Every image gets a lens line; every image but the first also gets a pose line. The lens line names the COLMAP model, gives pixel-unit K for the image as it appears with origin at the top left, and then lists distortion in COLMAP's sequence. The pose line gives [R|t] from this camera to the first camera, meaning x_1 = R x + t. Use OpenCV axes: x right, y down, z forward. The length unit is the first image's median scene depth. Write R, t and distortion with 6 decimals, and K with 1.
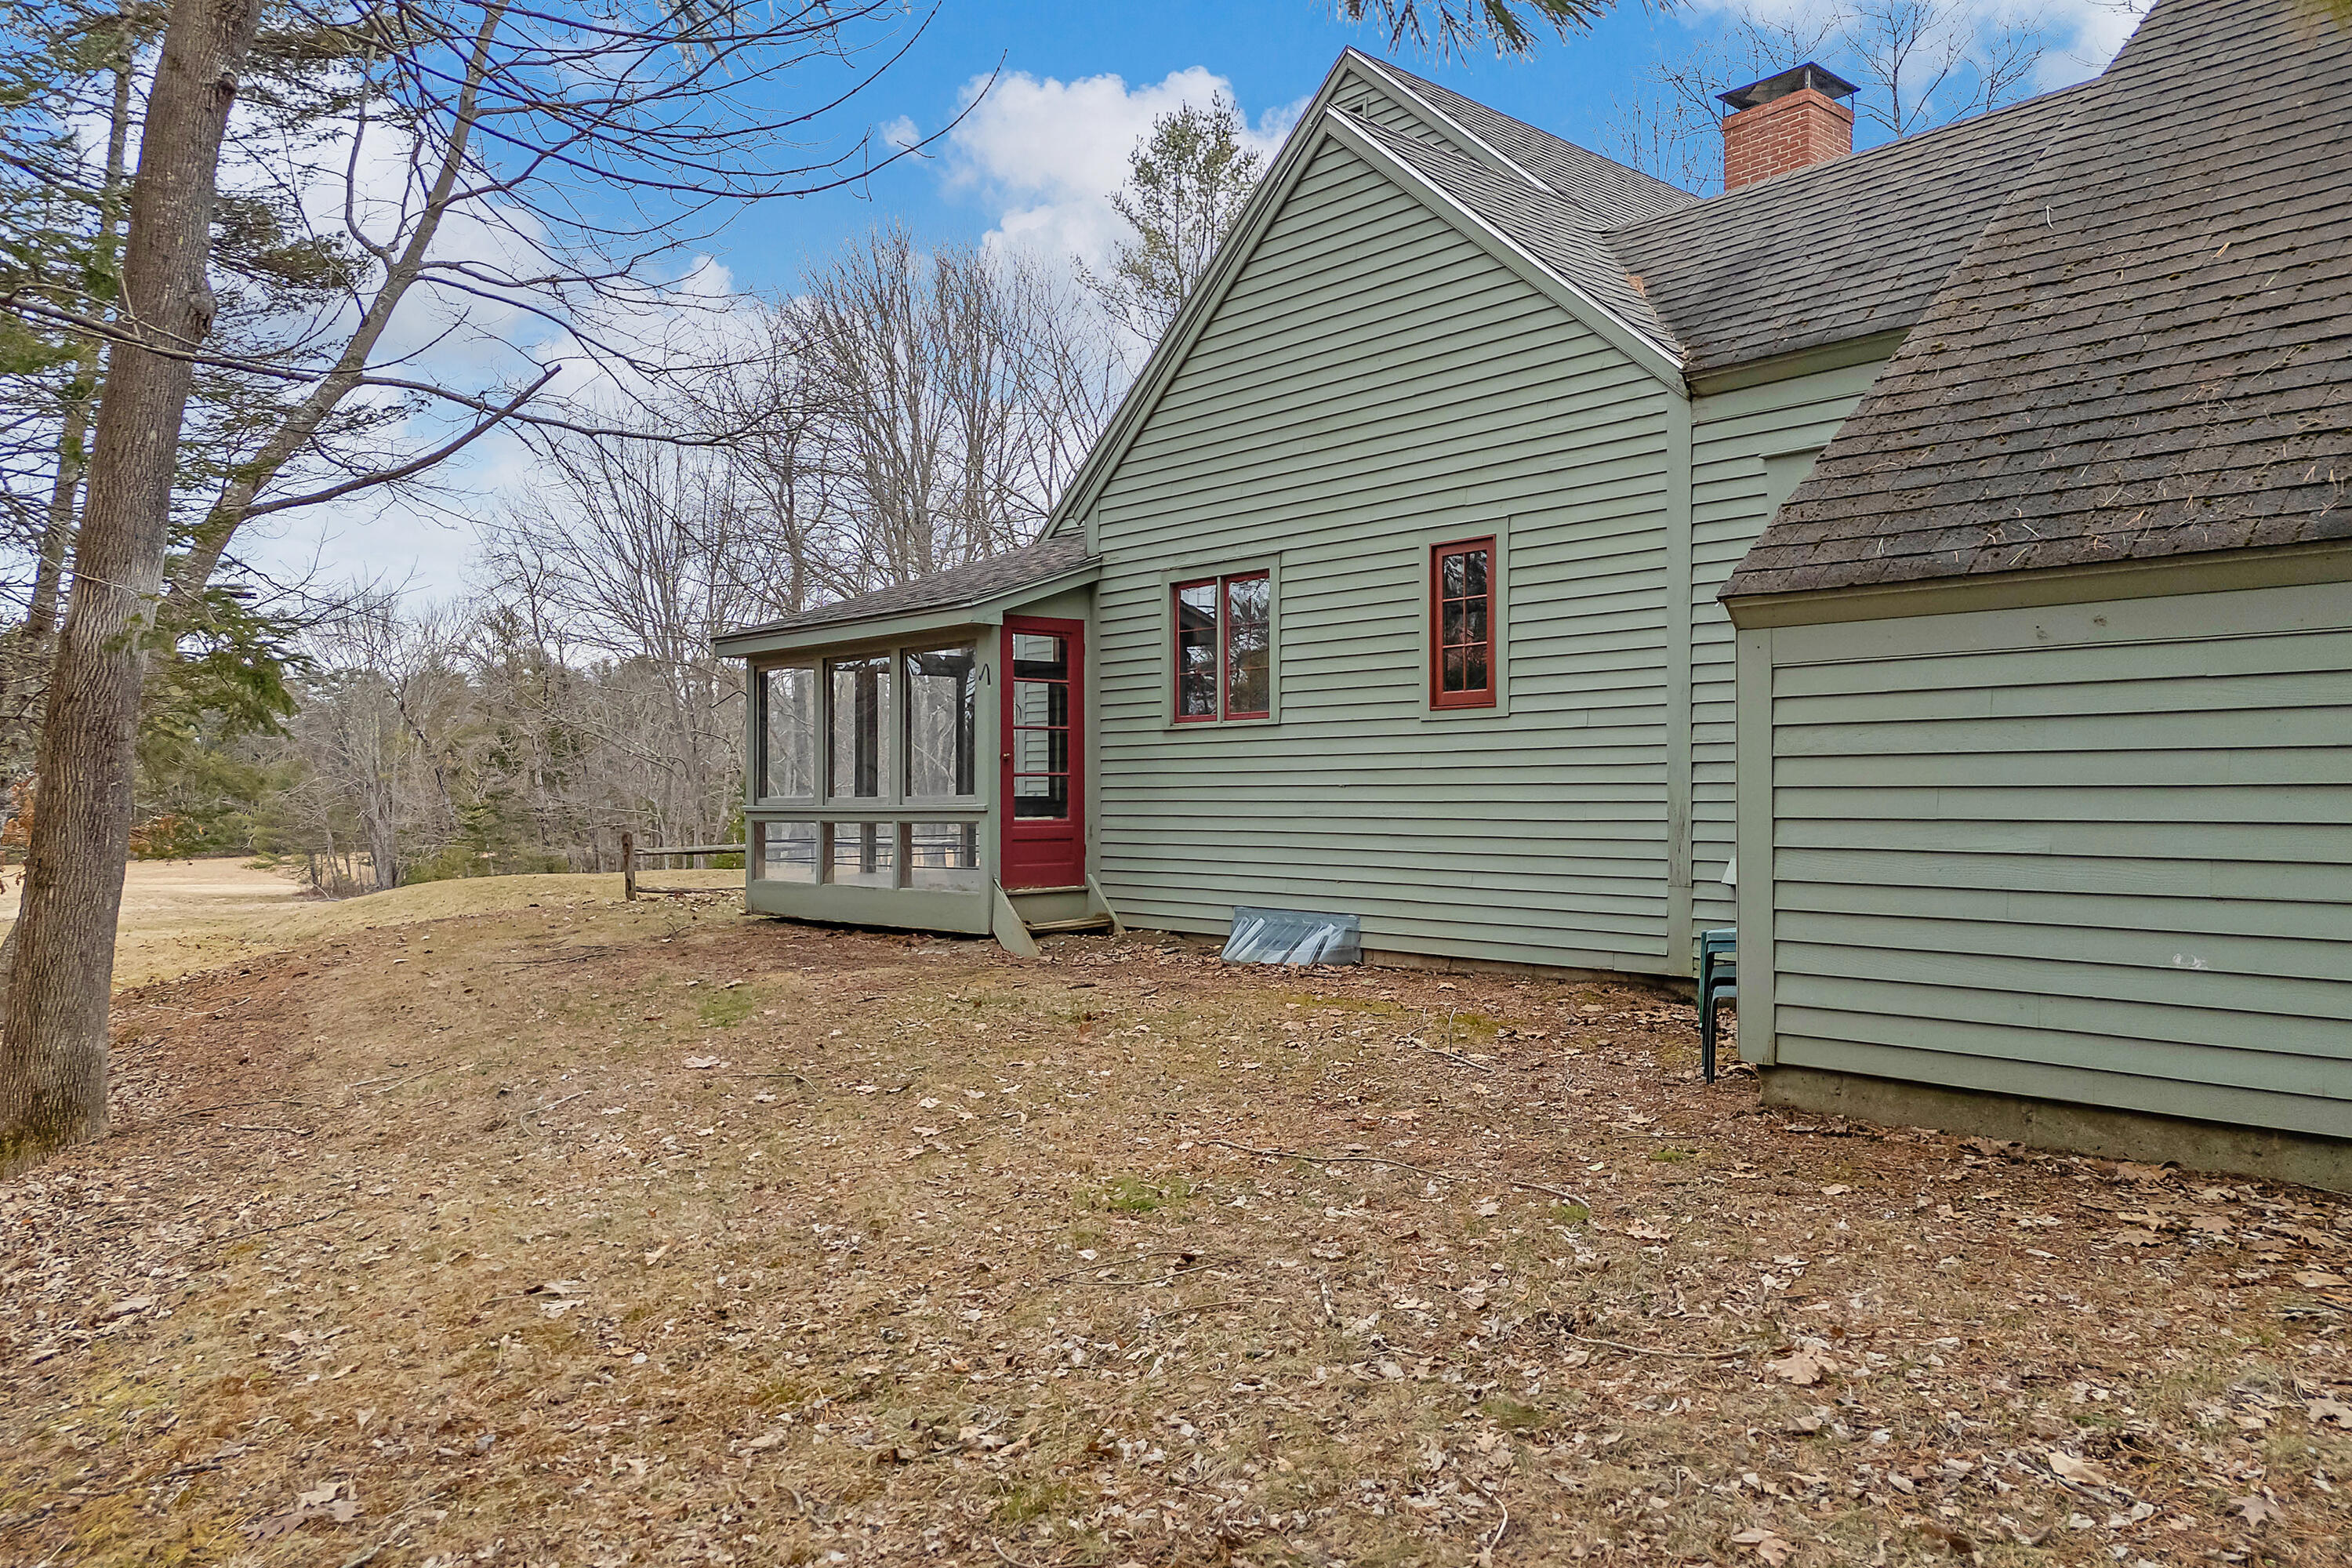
lens RADIAL K [[1718.1, 0, 1174.7], [0, 1718.1, 790.6], [0, 0, 1]] dist [0.089384, -0.027344]
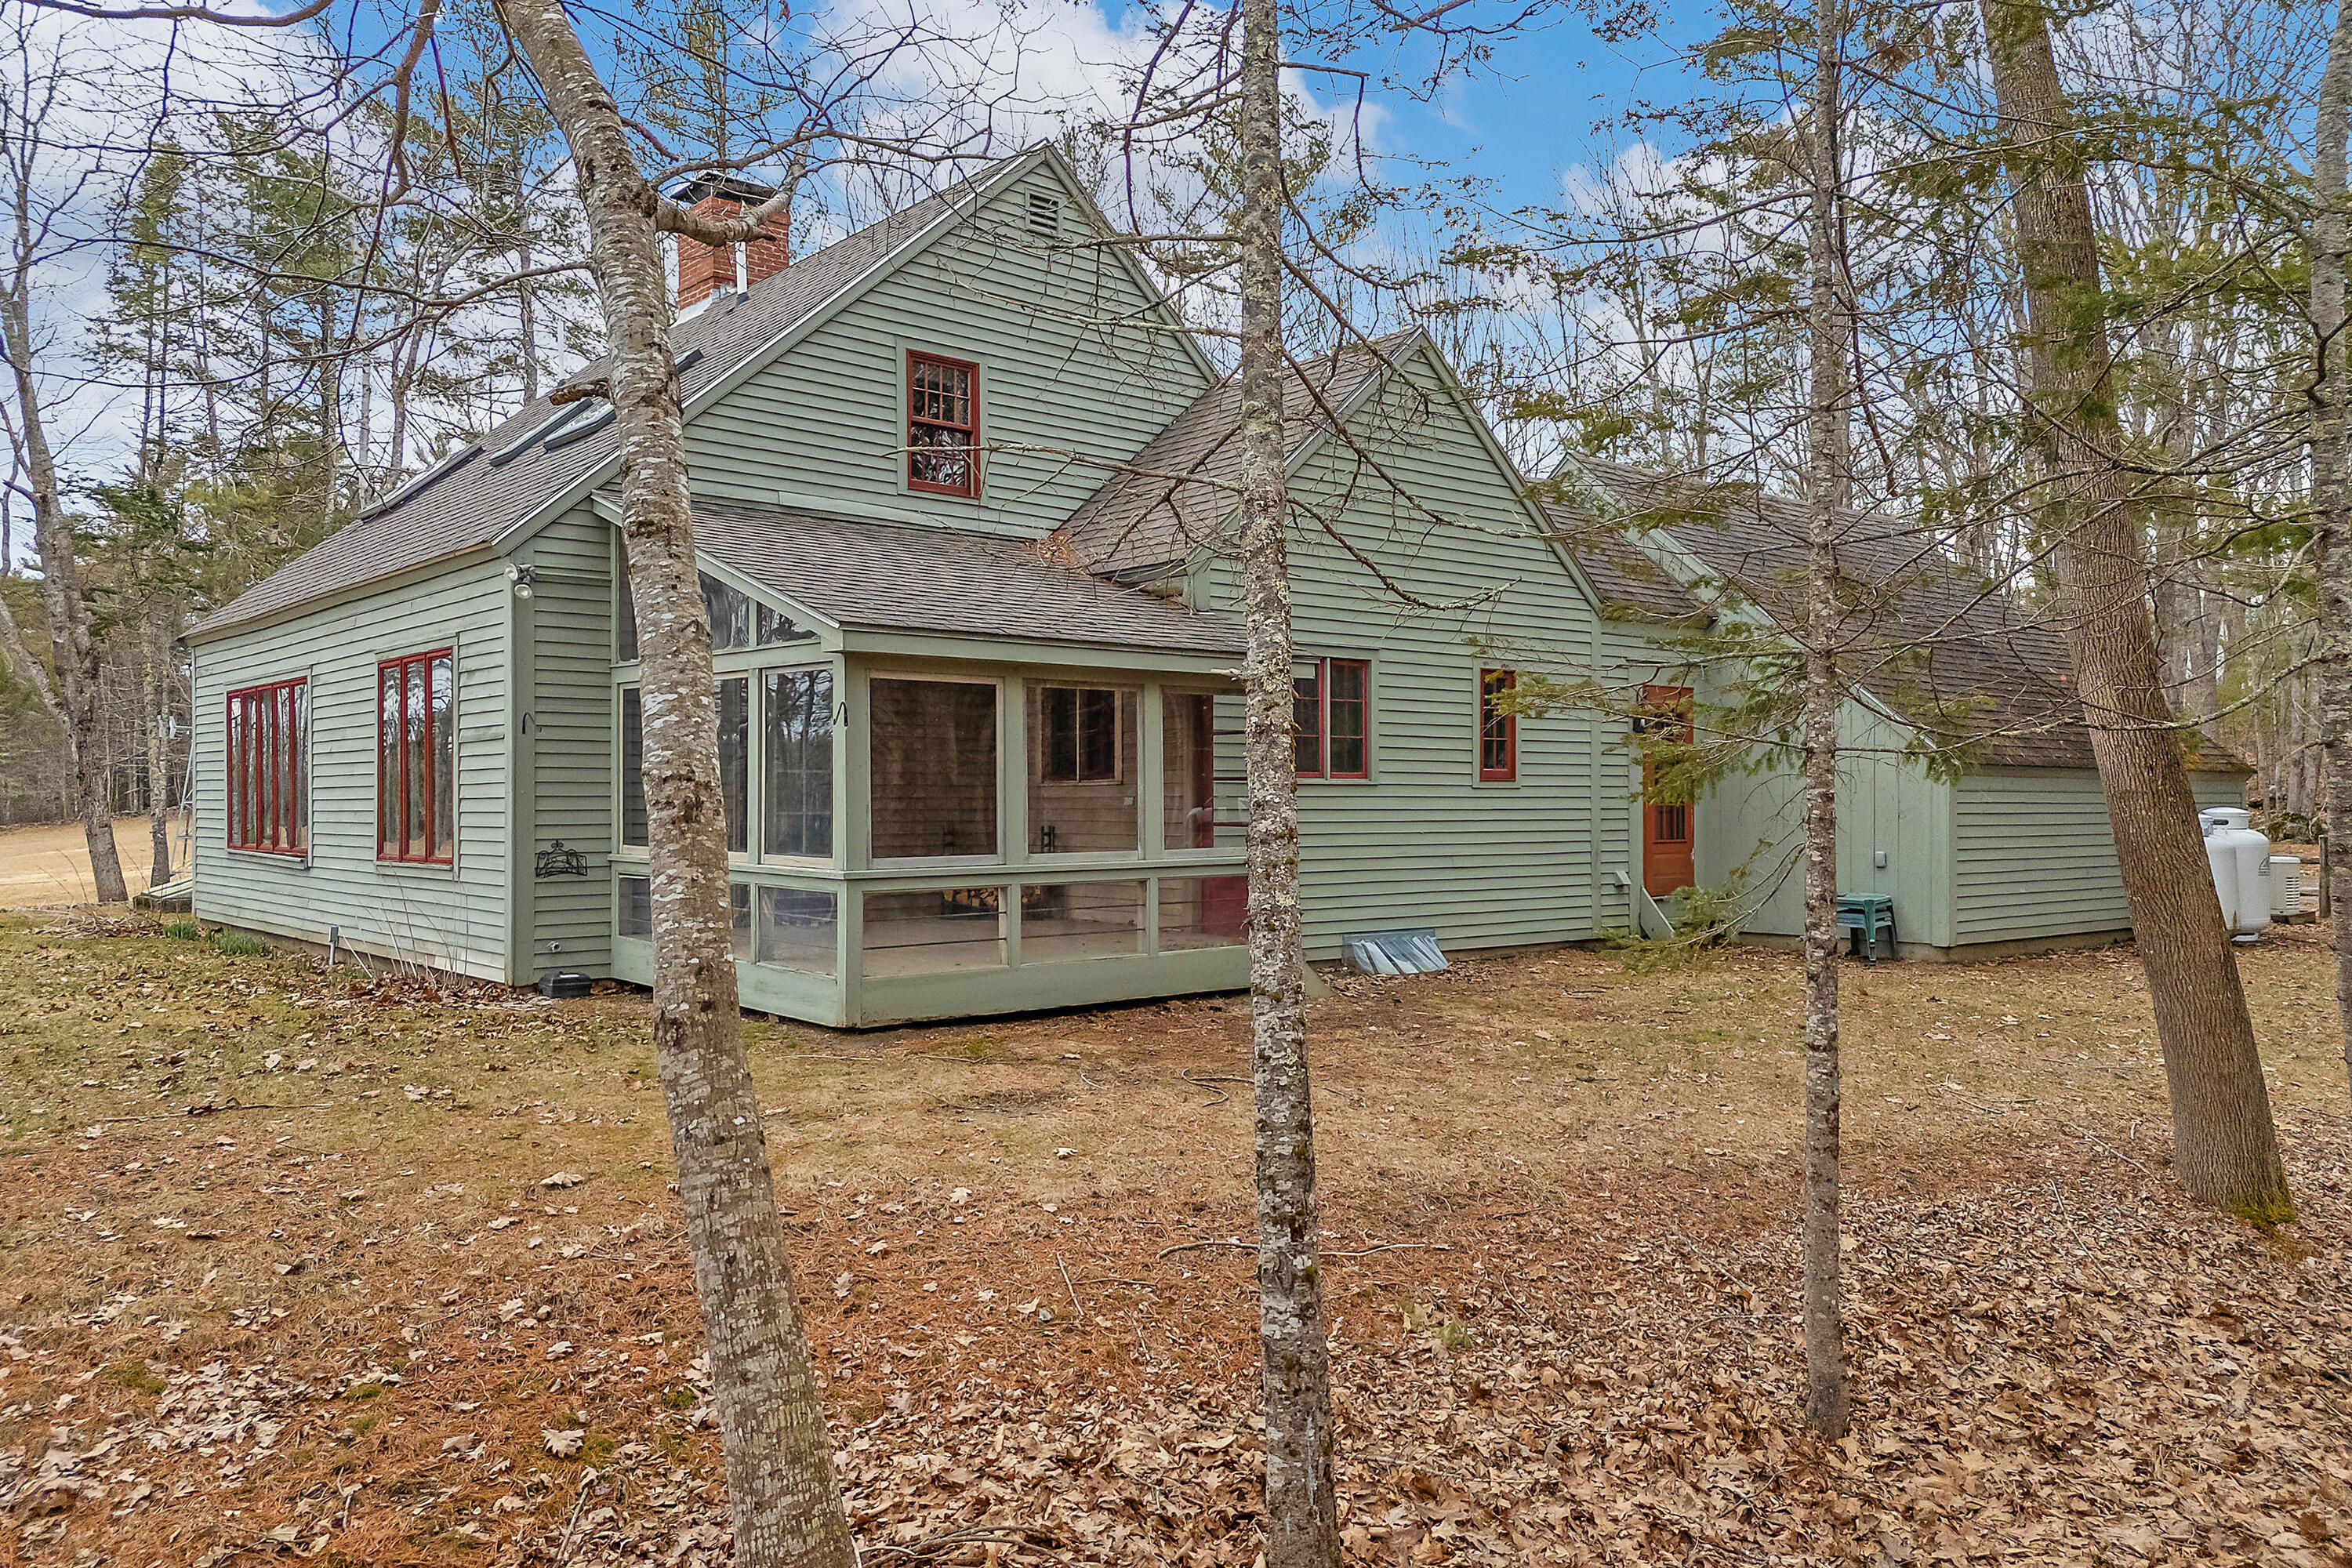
lens RADIAL K [[1718.1, 0, 1175.0], [0, 1718.1, 800.1], [0, 0, 1]] dist [0.089384, -0.027344]
pose [[0.012591, 0.015227, 0.999805, -1.273065], [-0.003983, 0.999877, -0.015178, -0.007857], [-0.999913, -0.003791, 0.012650, 1.232331]]
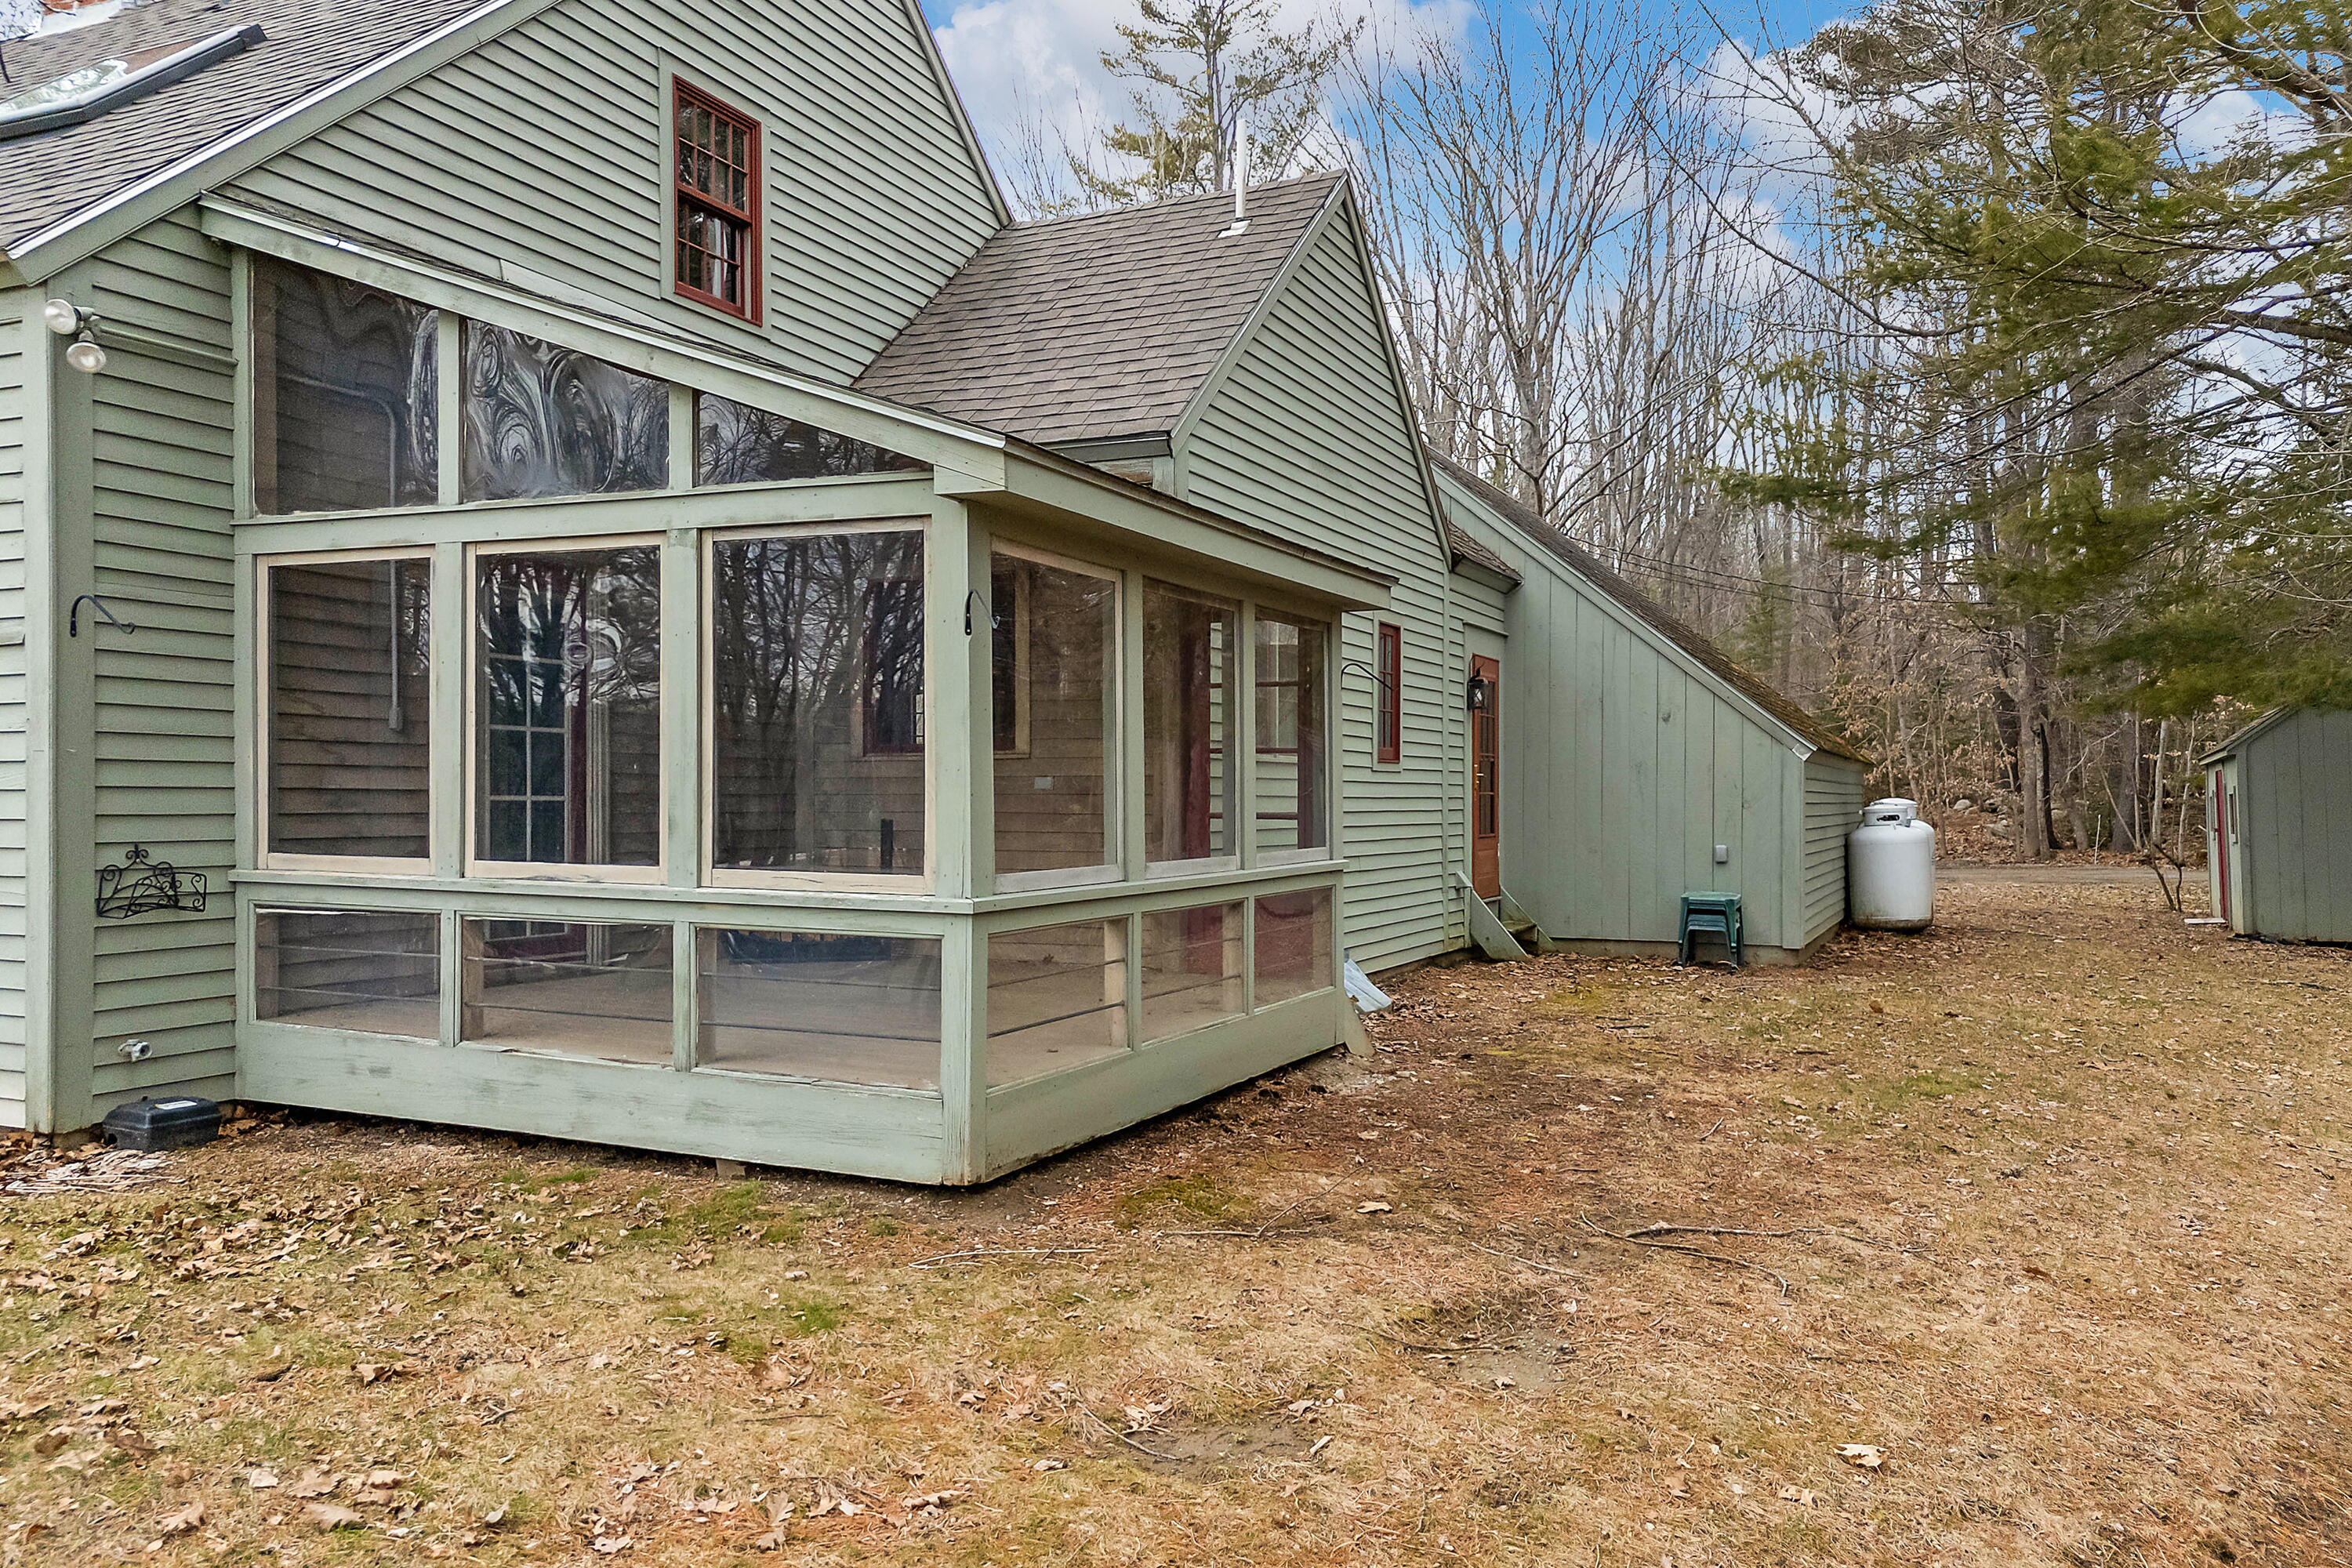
lens RADIAL K [[1718.1, 0, 1176.9], [0, 1718.1, 775.9], [0, 0, 1]] dist [0.089384, -0.027344]
pose [[-0.409648, 0.021128, 0.911999, -0.827292], [-0.005247, 0.999661, -0.025515, -0.007052], [-0.912229, -0.015237, -0.409398, 1.583131]]
